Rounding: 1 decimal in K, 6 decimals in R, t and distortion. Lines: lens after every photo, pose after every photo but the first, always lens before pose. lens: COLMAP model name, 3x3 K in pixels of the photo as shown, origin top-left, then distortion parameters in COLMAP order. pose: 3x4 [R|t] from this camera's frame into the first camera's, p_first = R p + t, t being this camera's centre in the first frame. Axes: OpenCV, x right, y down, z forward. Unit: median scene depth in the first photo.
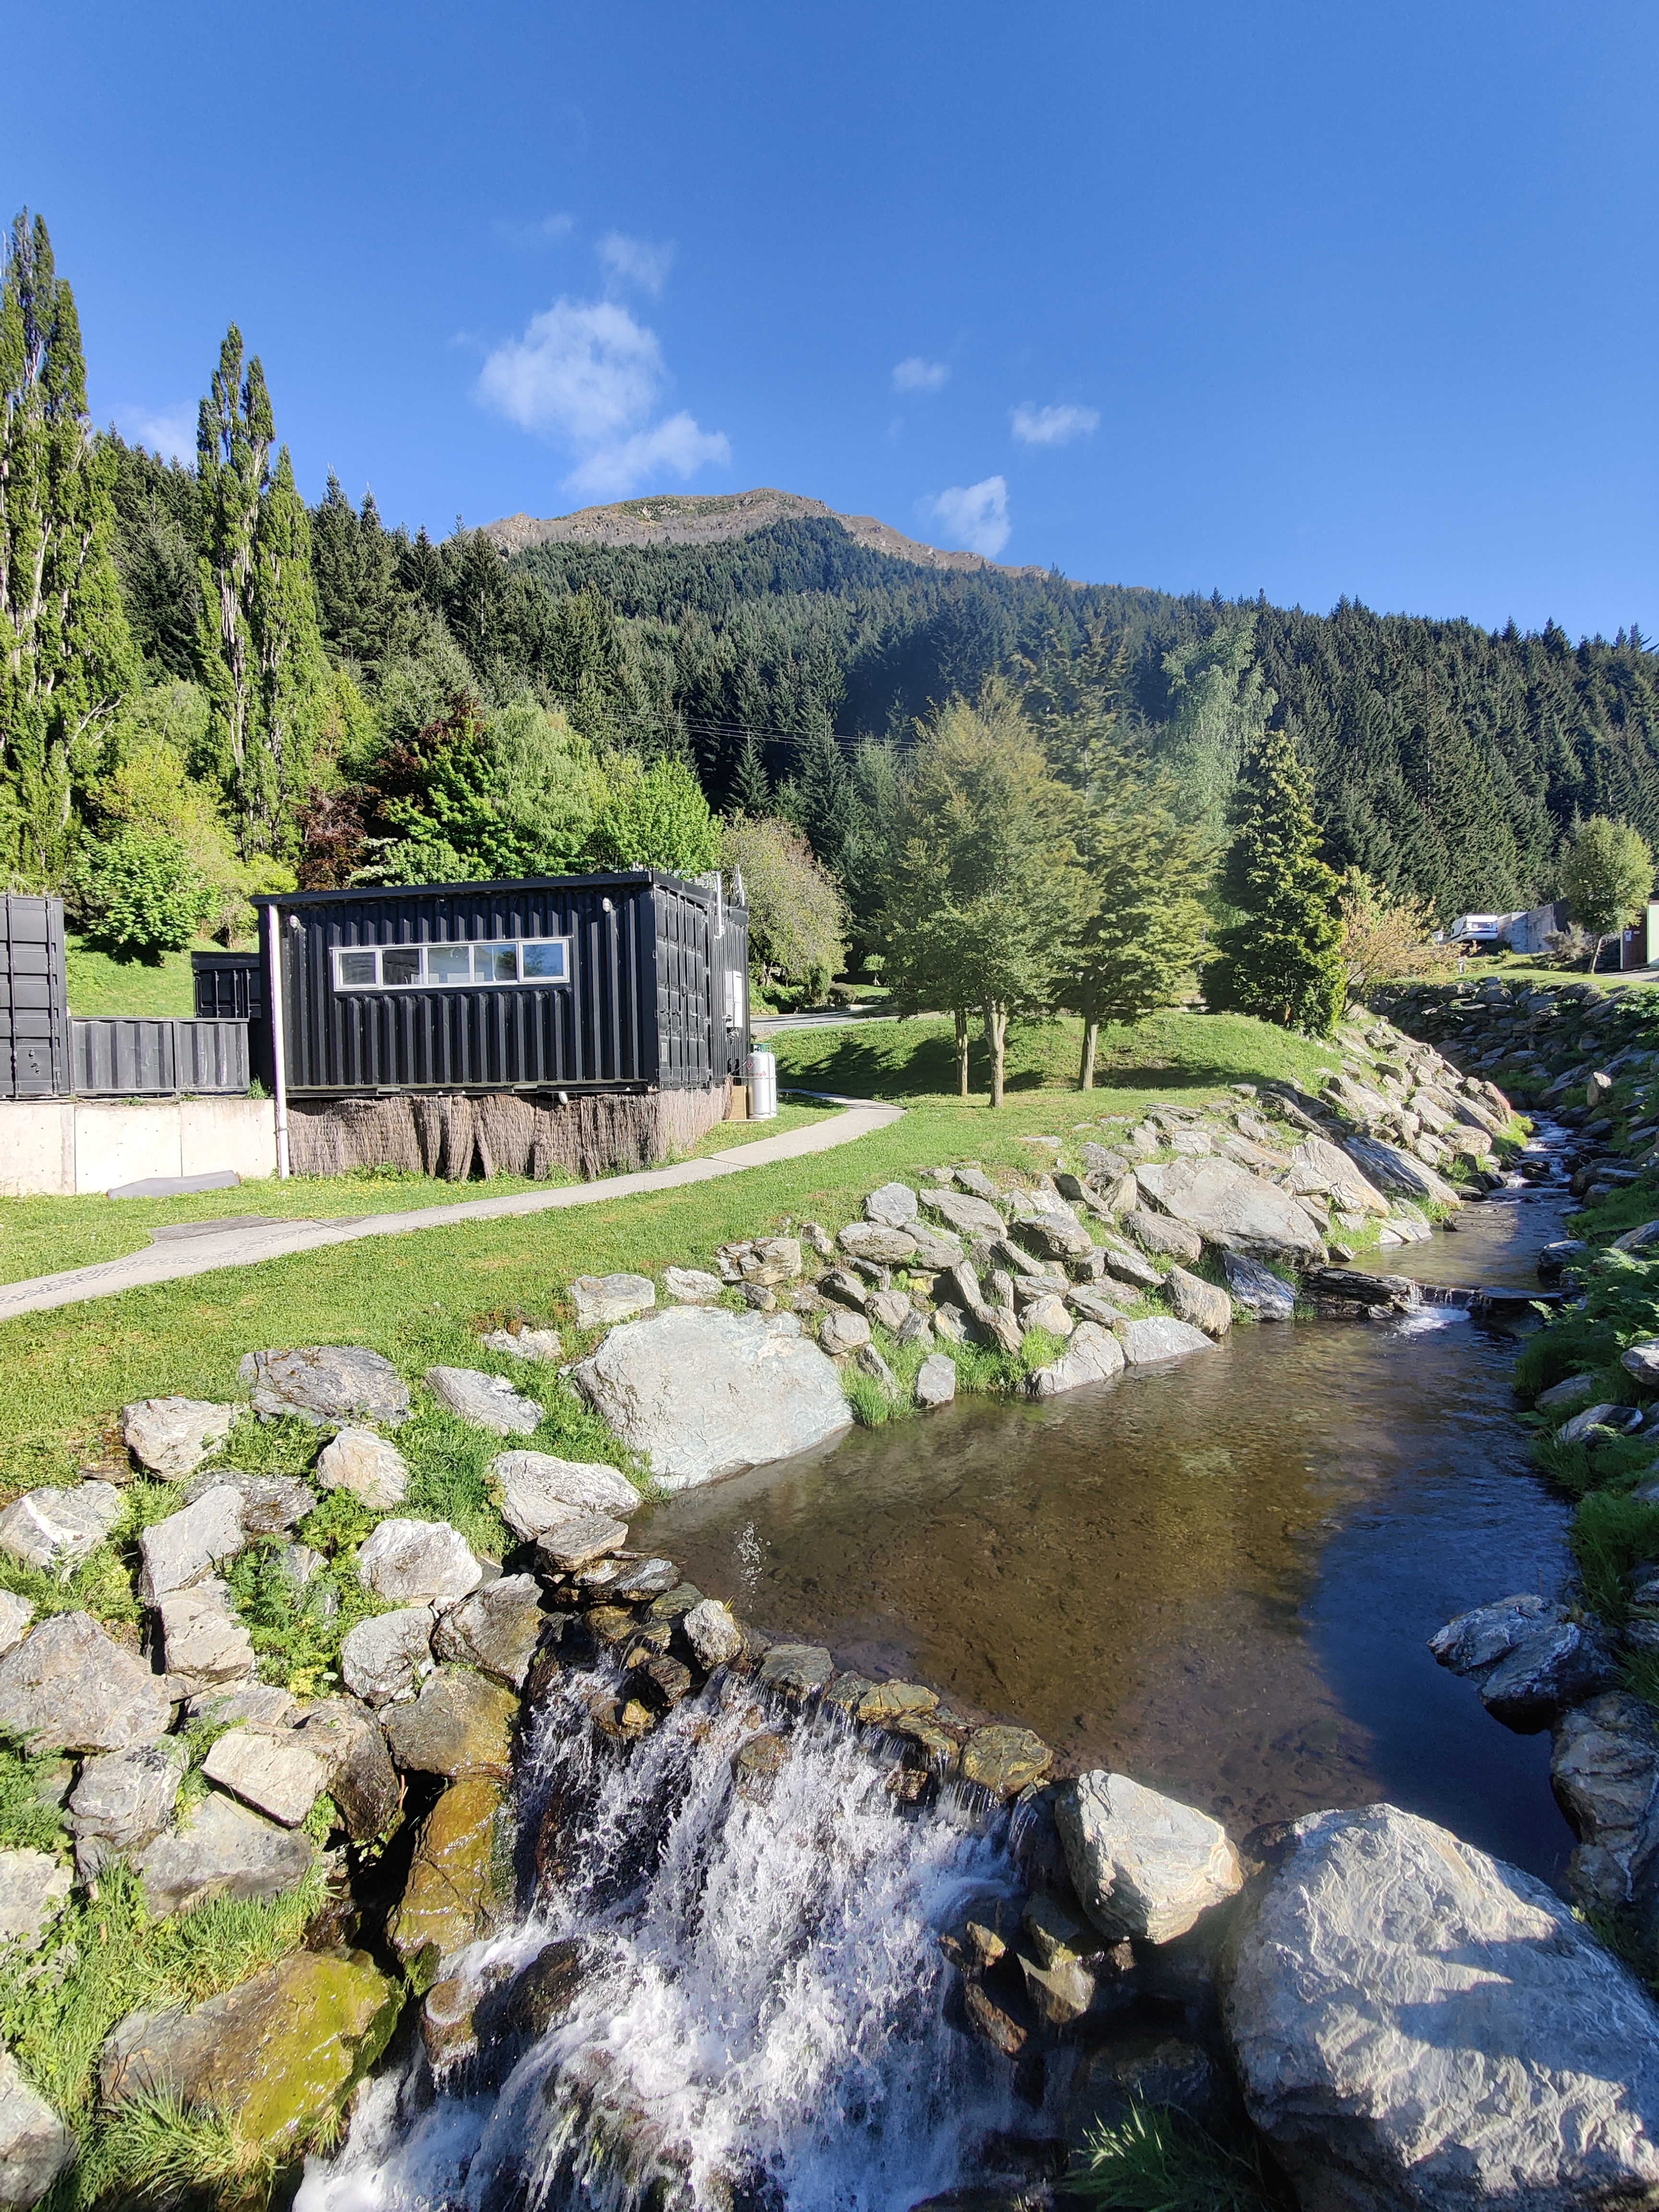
lens RADIAL K [[1081.6, 0, 834.9], [0, 1081.6, 1109.0], [0, 0, 1]] dist [0.001156, -0.004398]
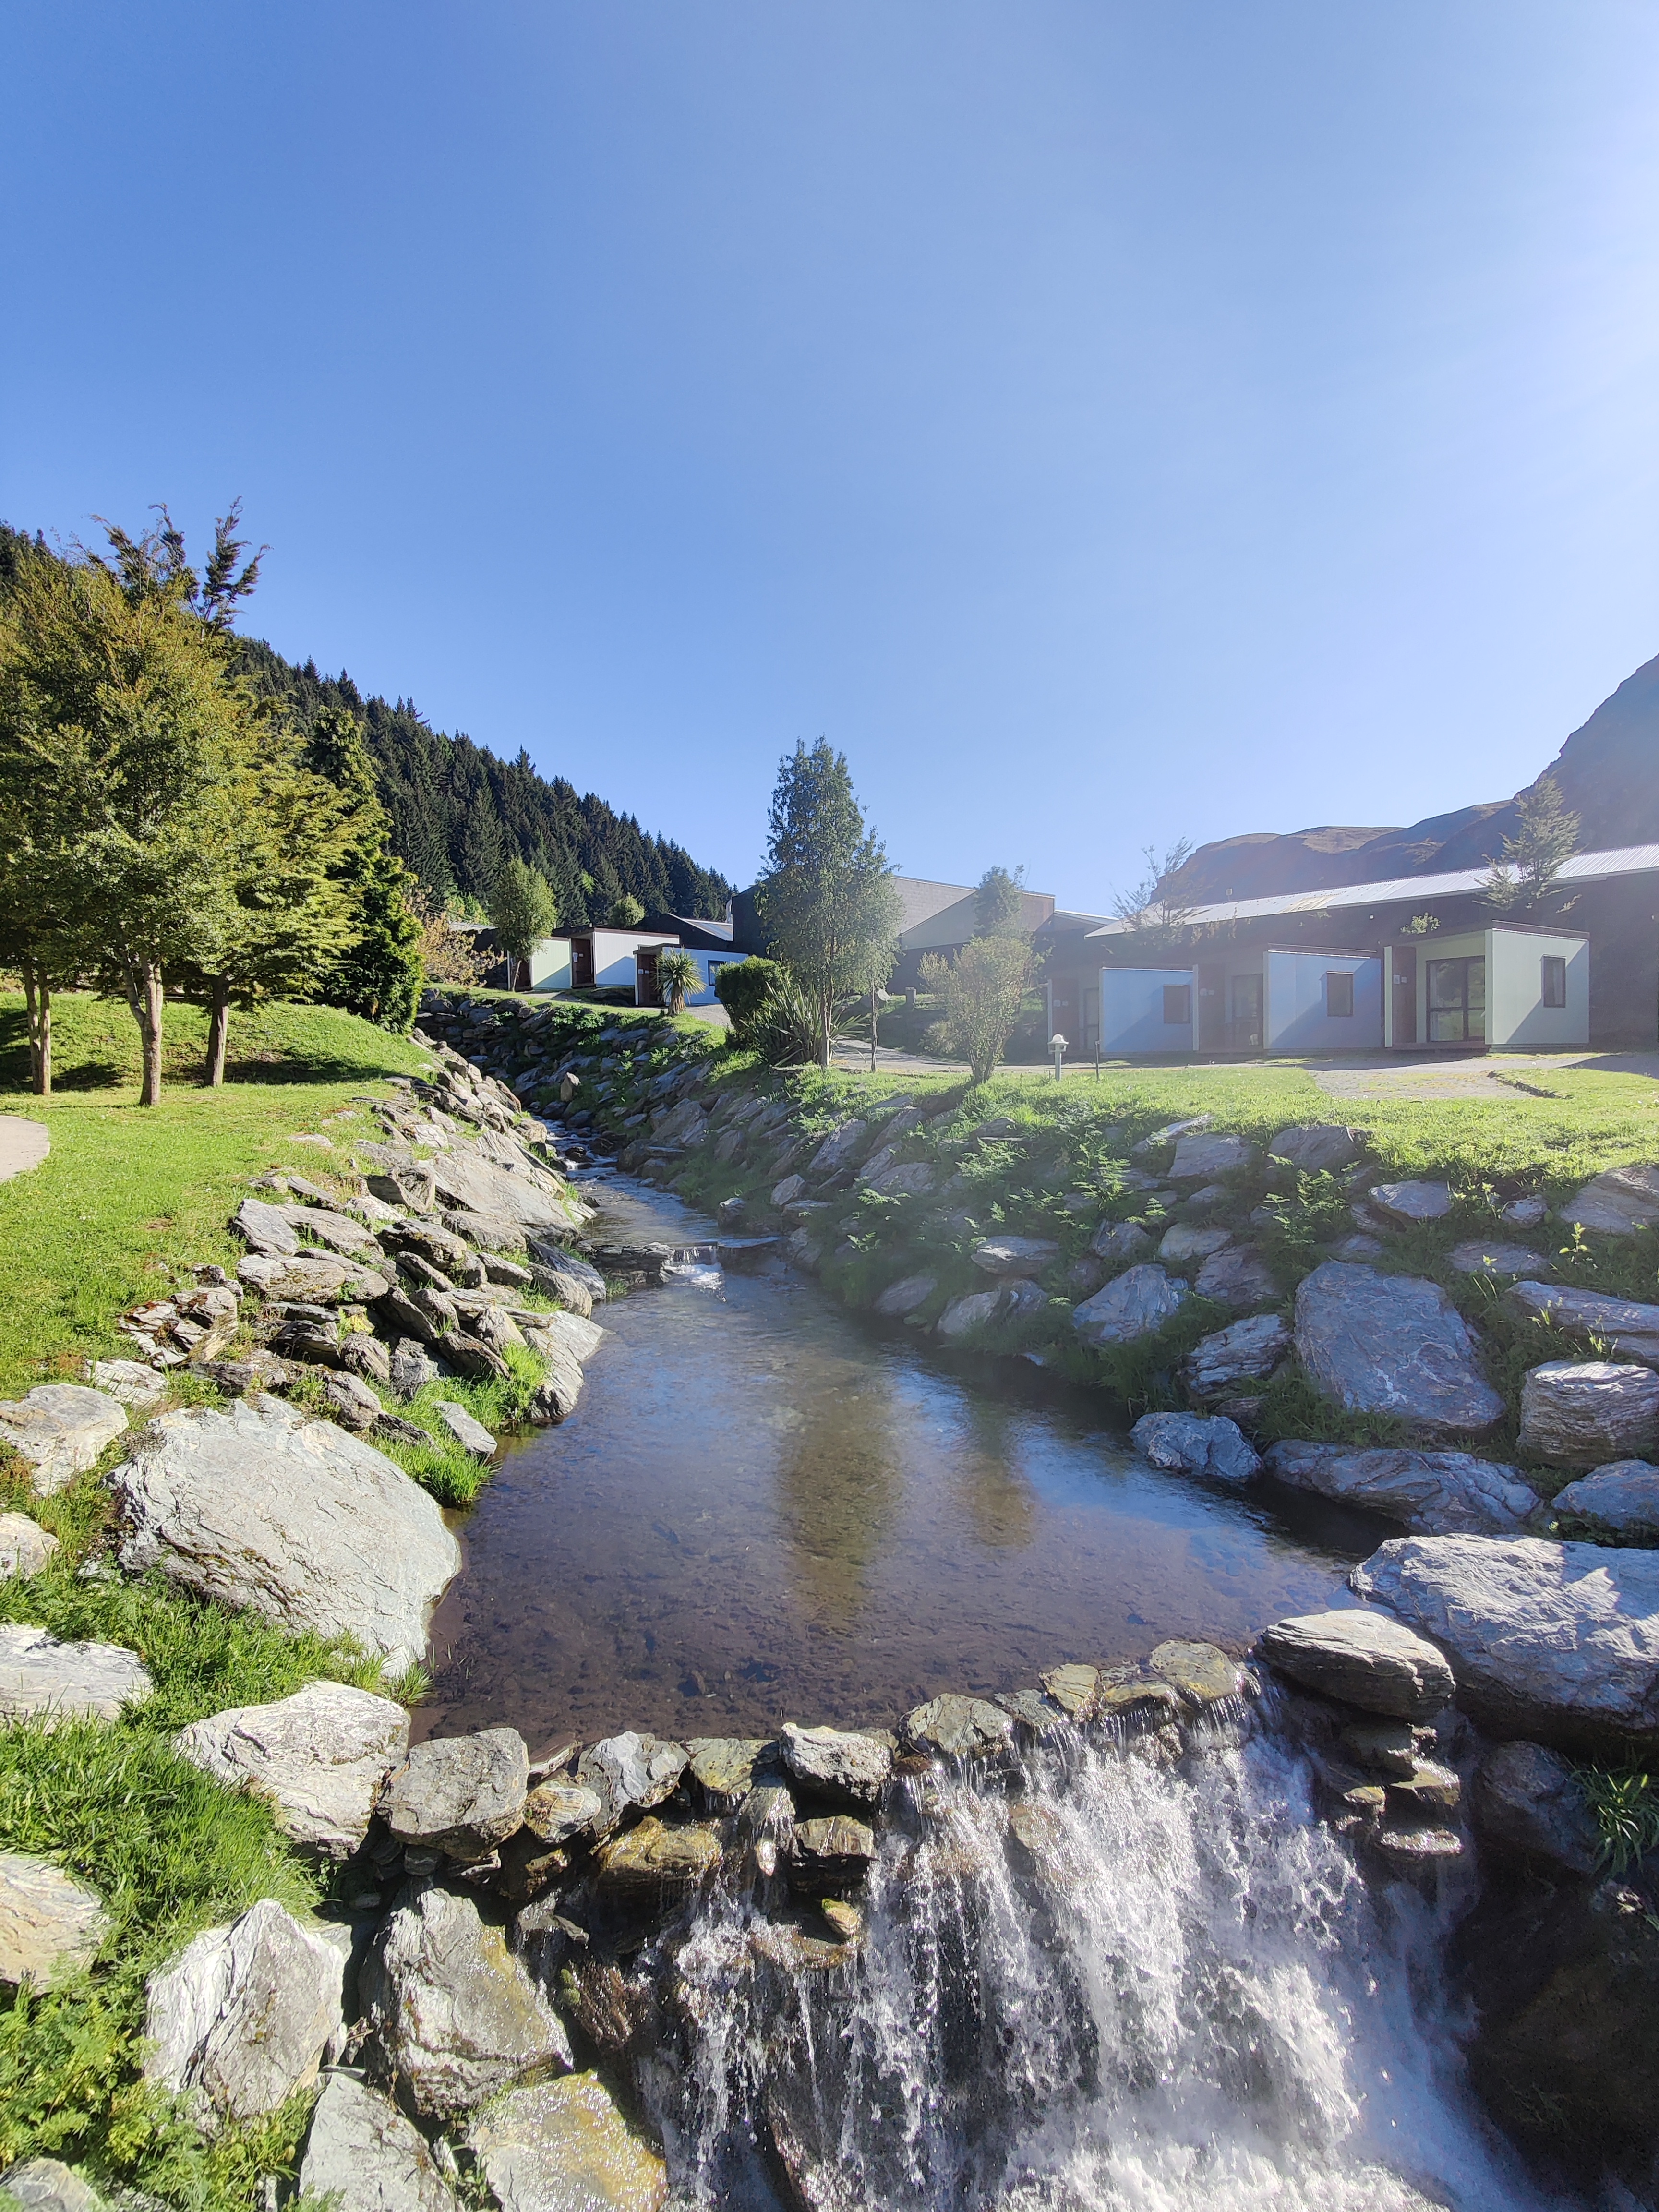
lens RADIAL K [[1081.6, 0, 832.3], [0, 1081.6, 1101.7], [0, 0, 1]] dist [0.001156, -0.004398]
pose [[0.528869, -0.018193, 0.848508, -0.216581], [0.034093, 0.999419, 0.000179, 0.010524], [-0.848018, 0.028833, 0.529182, 0.176201]]
